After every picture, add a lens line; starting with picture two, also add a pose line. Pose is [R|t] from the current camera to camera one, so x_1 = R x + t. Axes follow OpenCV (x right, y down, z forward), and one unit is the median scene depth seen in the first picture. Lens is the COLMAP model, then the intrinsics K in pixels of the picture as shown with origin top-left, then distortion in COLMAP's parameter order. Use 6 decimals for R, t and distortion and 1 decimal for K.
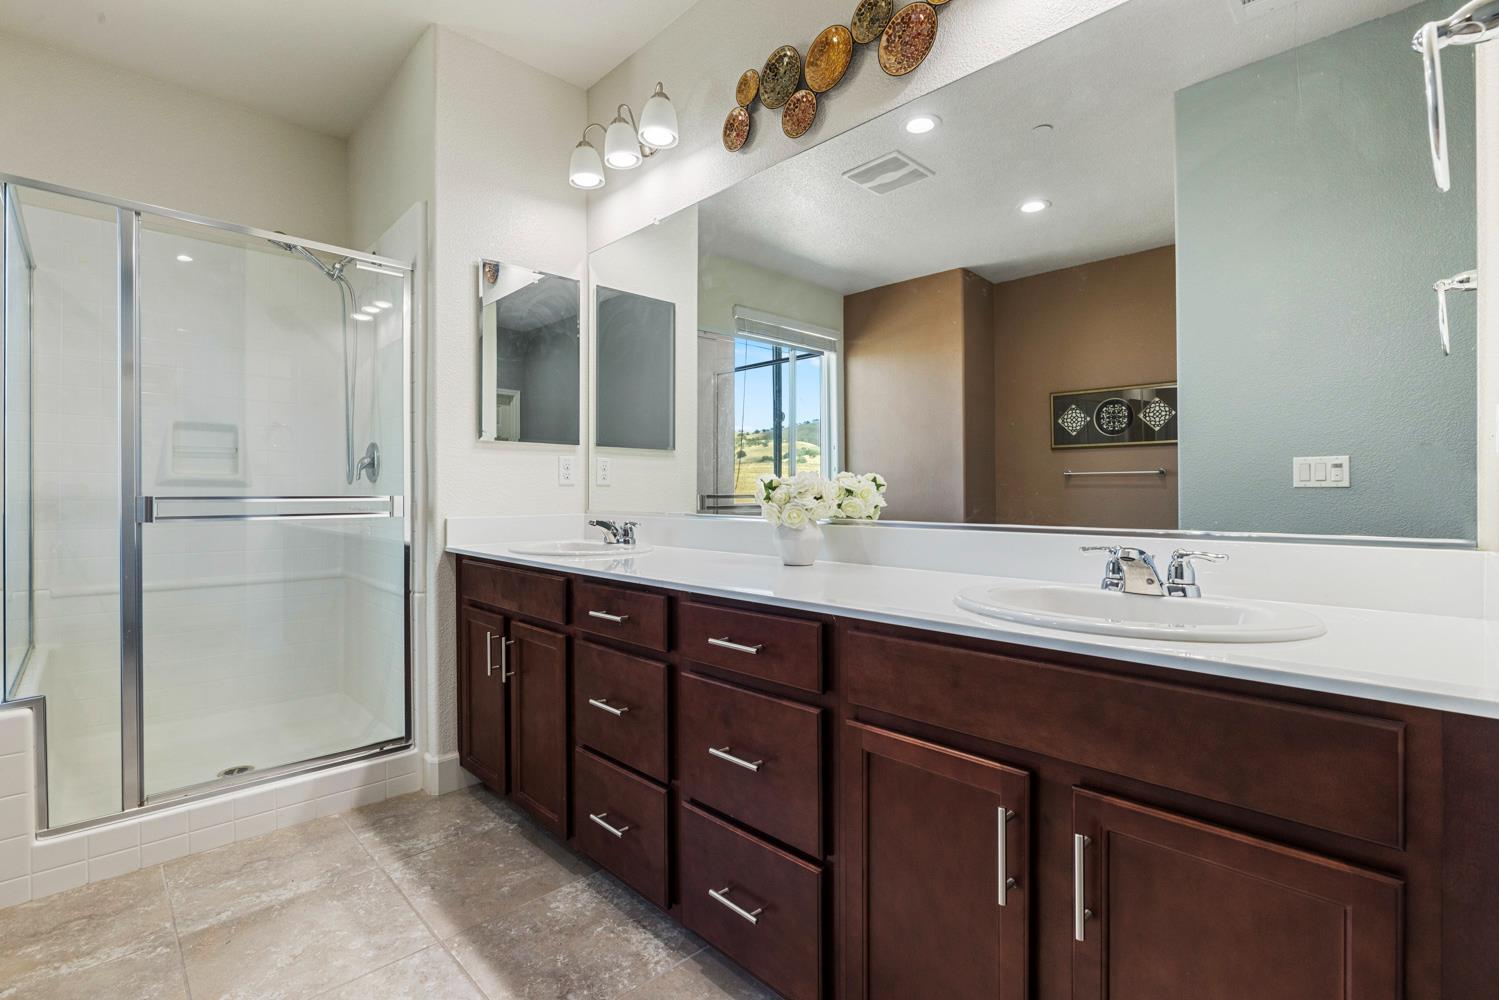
lens RADIAL K [[678.6, 0, 747.8], [0, 678.6, 498.7], [0, 0, 1]] dist [-0.014901, 0.003317]
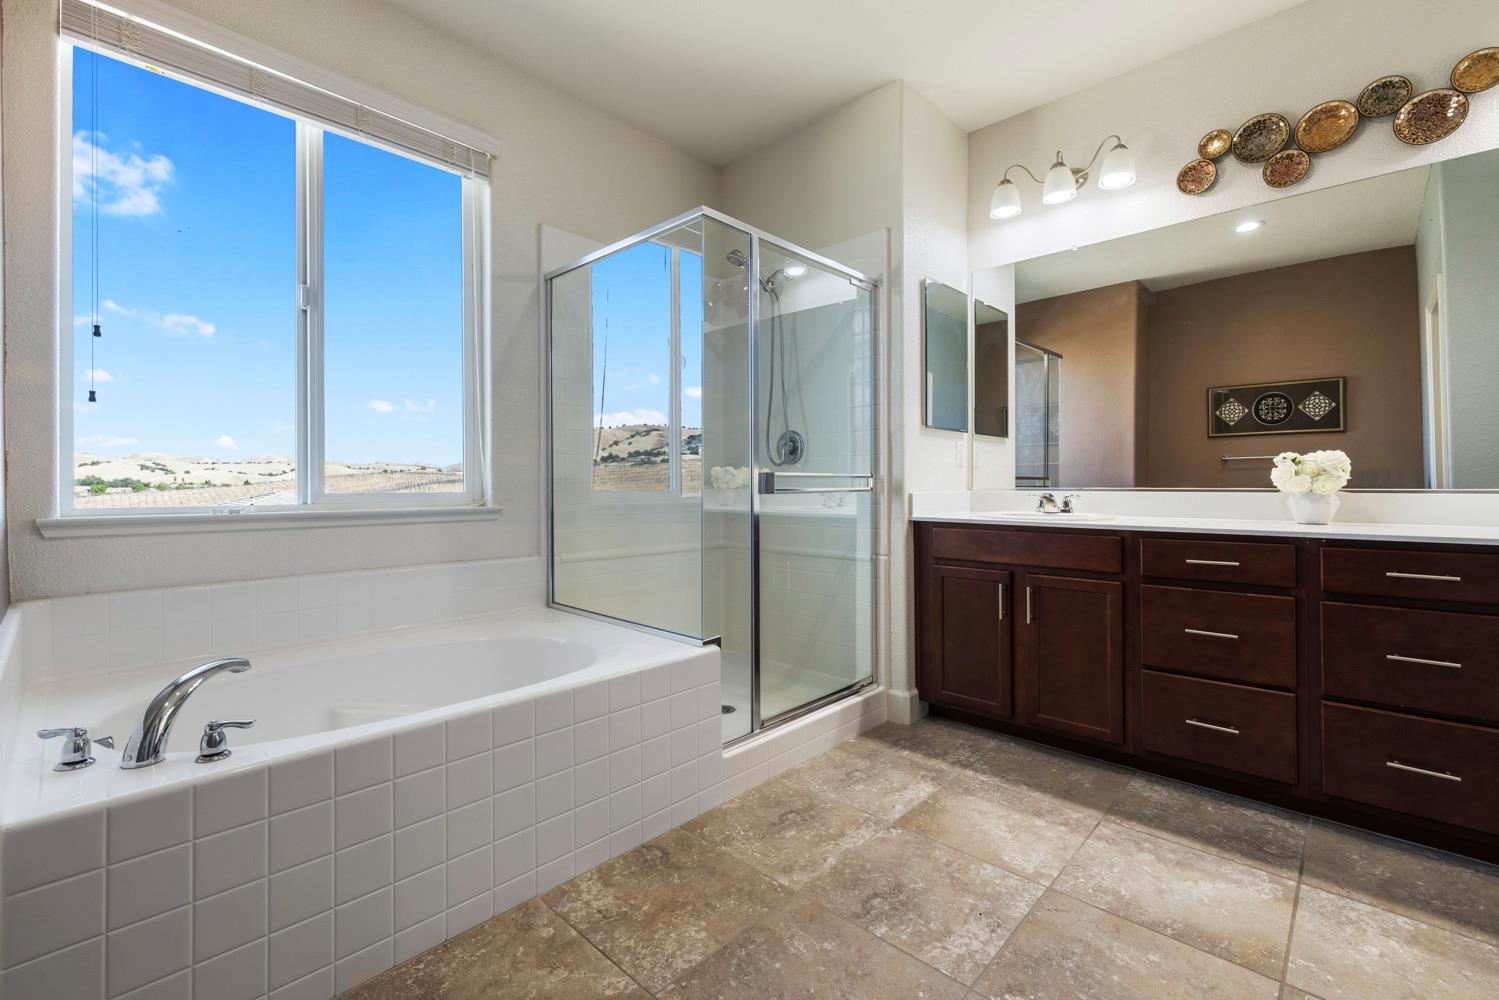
lens RADIAL K [[642.6, 0, 754.6], [0, 642.6, 482.4], [0, 0, 1]] dist [0.005253, -0.000658]
pose [[0.999331, -0.004804, 0.036264, -0.770985], [0.005105, 0.999953, -0.008231, 0.018793], [-0.036223, 0.008411, 0.999308, -0.132255]]
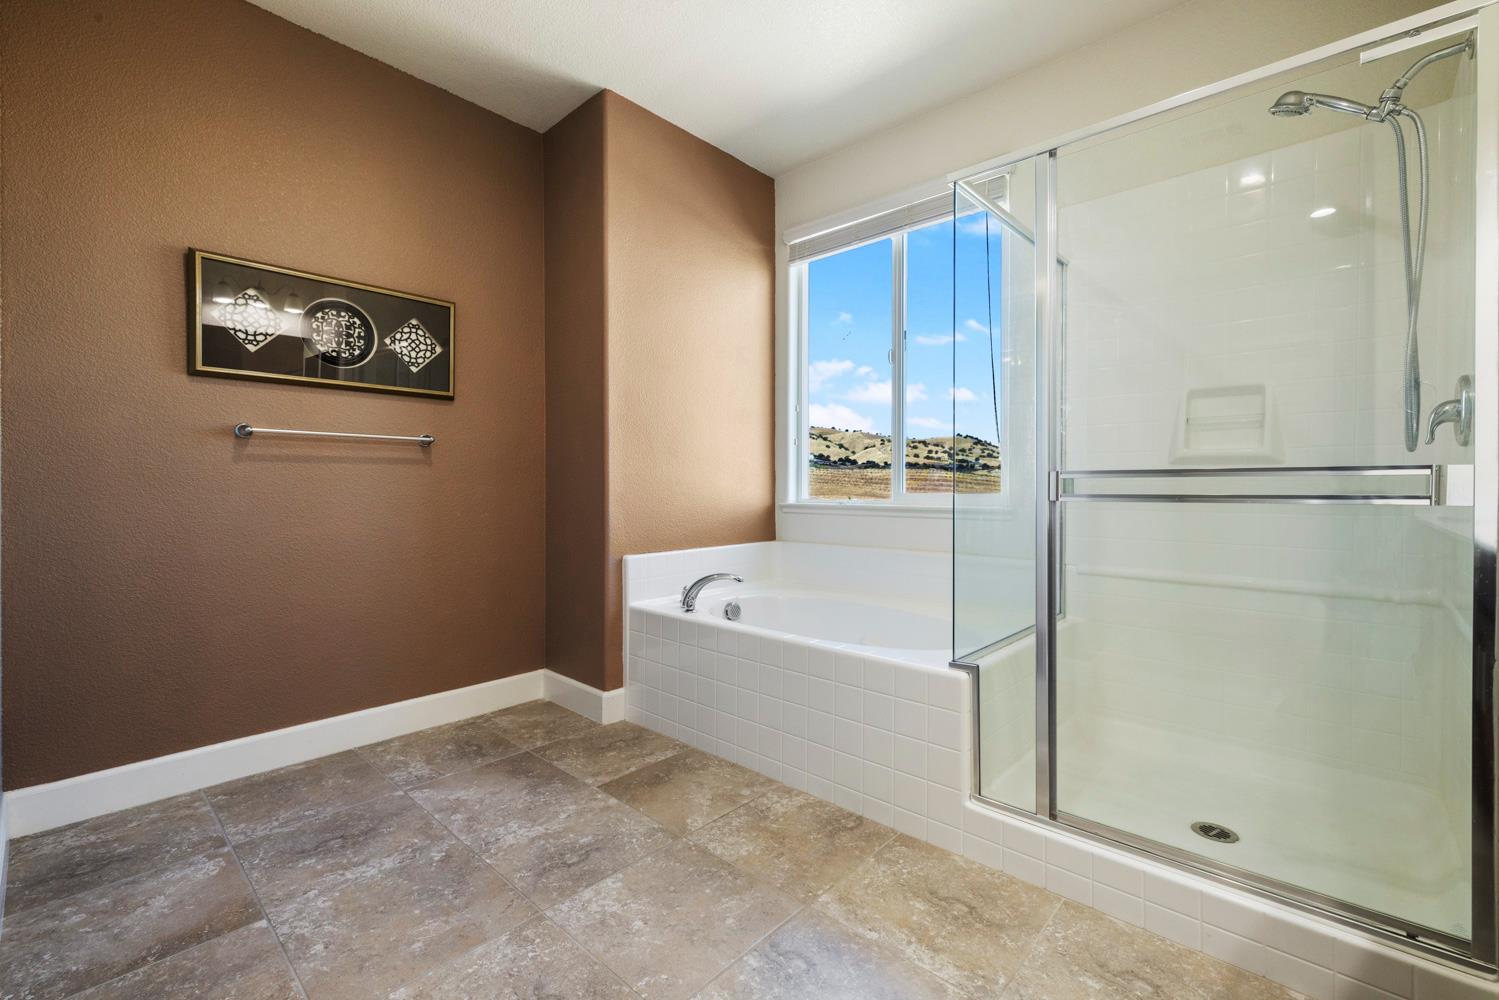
lens RADIAL K [[642.6, 0, 741.7], [0, 642.6, 489.4], [0, 0, 1]] dist [0.005253, -0.000658]
pose [[0.047875, 0.002703, -0.998850, -0.054922], [-0.003607, 0.999990, 0.002534, 0.015129], [0.998847, 0.003481, 0.047884, 0.439391]]
